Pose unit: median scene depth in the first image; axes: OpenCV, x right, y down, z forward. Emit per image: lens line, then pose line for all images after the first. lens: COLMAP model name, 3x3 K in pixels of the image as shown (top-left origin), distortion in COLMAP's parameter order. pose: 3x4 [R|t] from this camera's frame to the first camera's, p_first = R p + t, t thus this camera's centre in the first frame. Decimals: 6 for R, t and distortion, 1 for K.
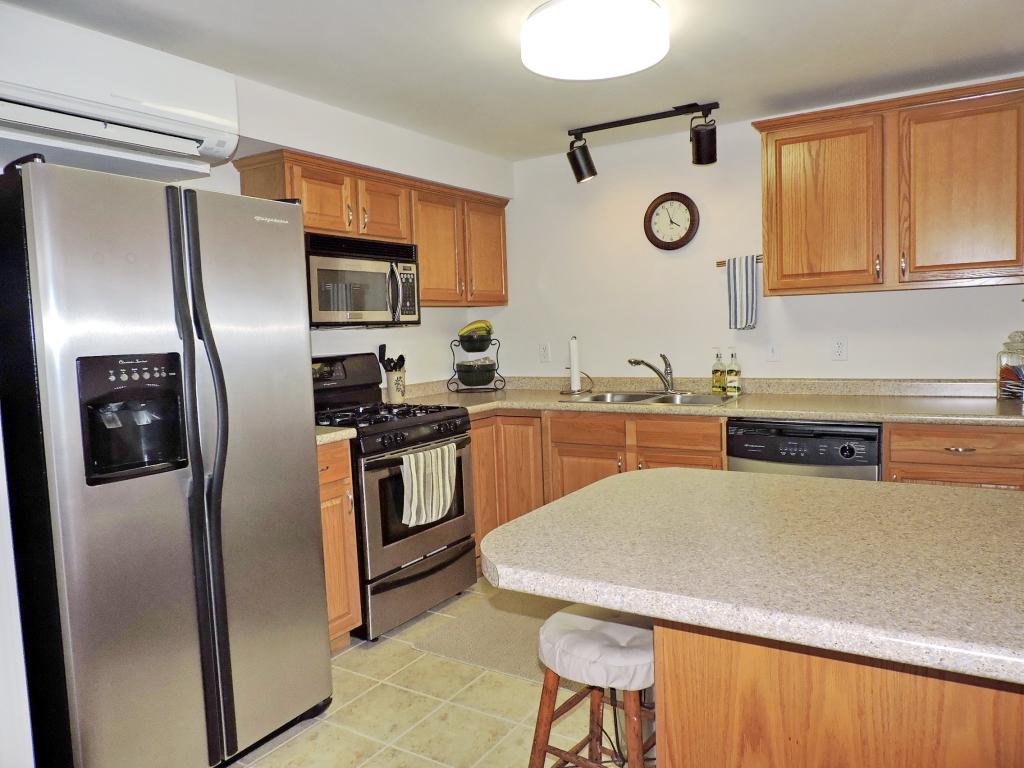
lens RADIAL K [[728.8, 0, 514.6], [0, 728.8, 381.9], [0, 0, 1]] dist [-0.025977, 0.003878]
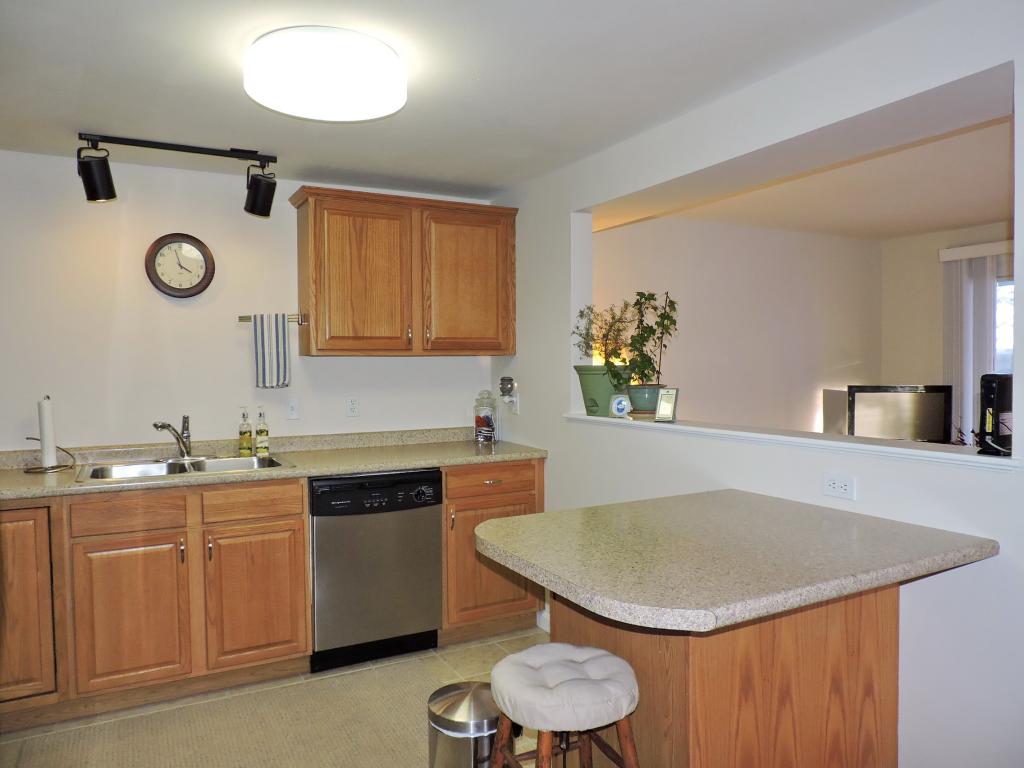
lens RADIAL K [[728.8, 0, 517.1], [0, 728.8, 386.6], [0, 0, 1]] dist [-0.025977, 0.003878]
pose [[0.489787, 0.005507, 0.871825, -0.378356], [0.054928, 0.997799, -0.037161, -0.019299], [-0.870110, 0.066089, 0.488406, 0.235423]]
